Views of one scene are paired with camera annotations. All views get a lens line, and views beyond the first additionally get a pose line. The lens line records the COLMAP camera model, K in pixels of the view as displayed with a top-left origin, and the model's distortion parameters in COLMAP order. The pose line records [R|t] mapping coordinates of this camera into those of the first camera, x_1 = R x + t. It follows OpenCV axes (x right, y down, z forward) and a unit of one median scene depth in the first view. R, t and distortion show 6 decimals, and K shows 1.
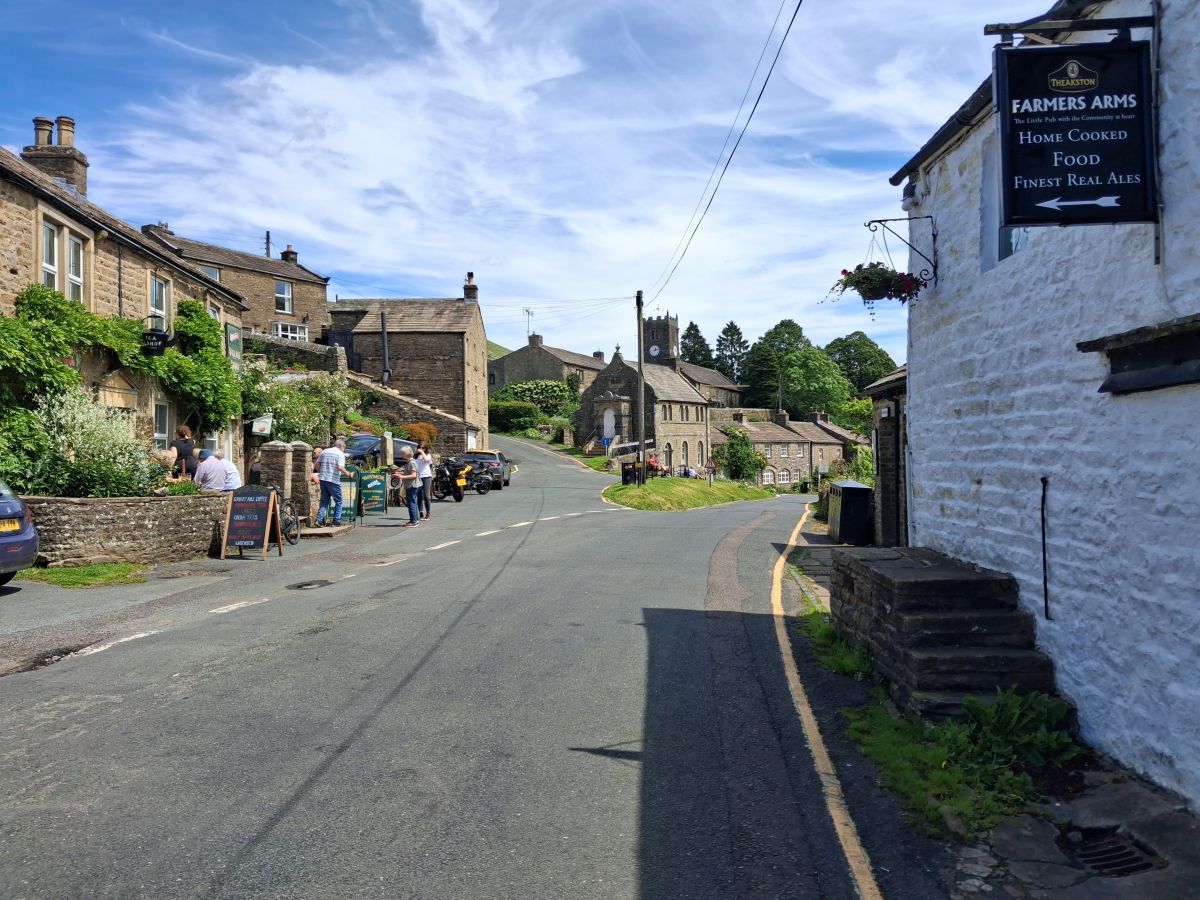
lens RADIAL K [[951.2, 0, 600.4], [0, 951.2, 450.6], [0, 0, 1]] dist [0.010871, 0.001020]
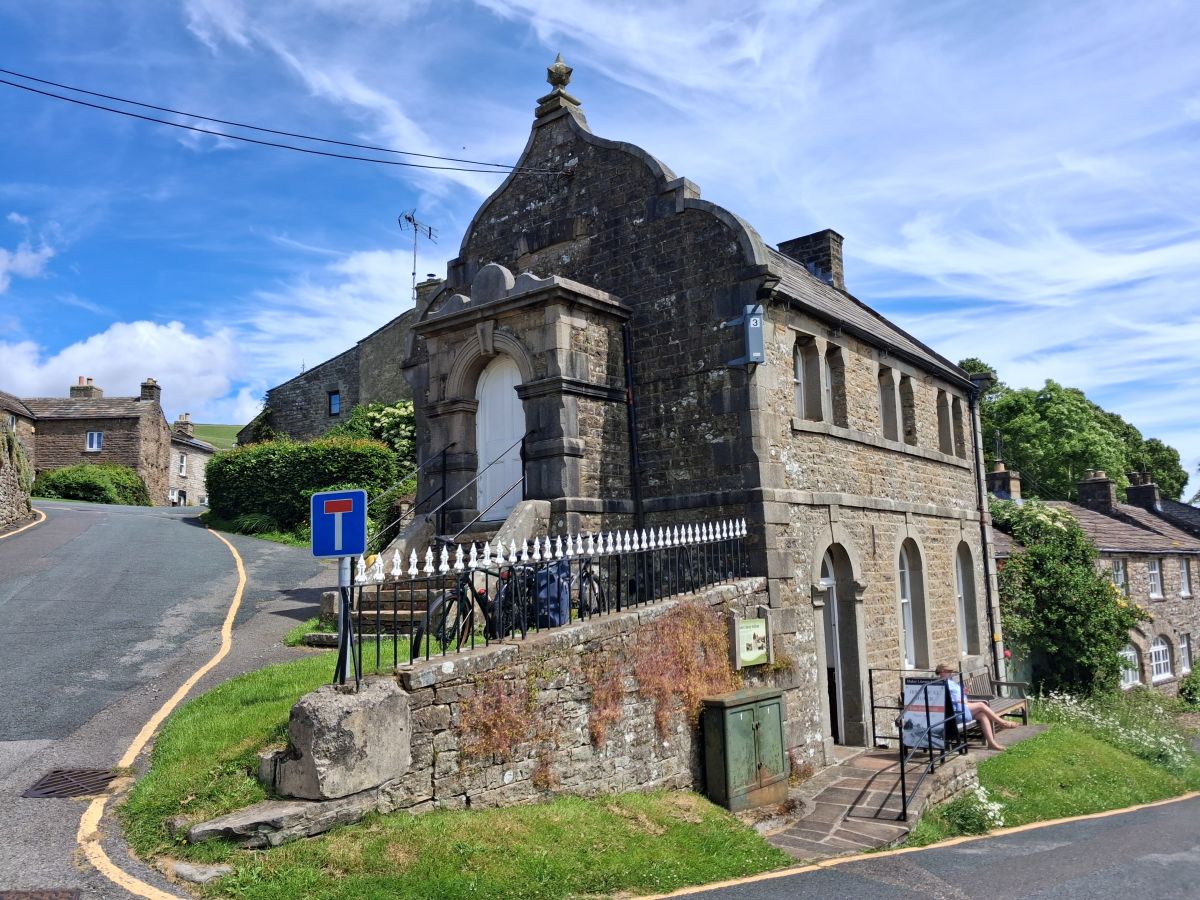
lens RADIAL K [[951.2, 0, 597.9], [0, 951.2, 452.2], [0, 0, 1]] dist [0.010871, 0.001020]
pose [[0.994291, -0.023514, -0.104080, 0.045764], [0.009499, 0.991050, -0.133151, -0.001946], [0.106279, 0.131402, 0.985616, 0.812169]]
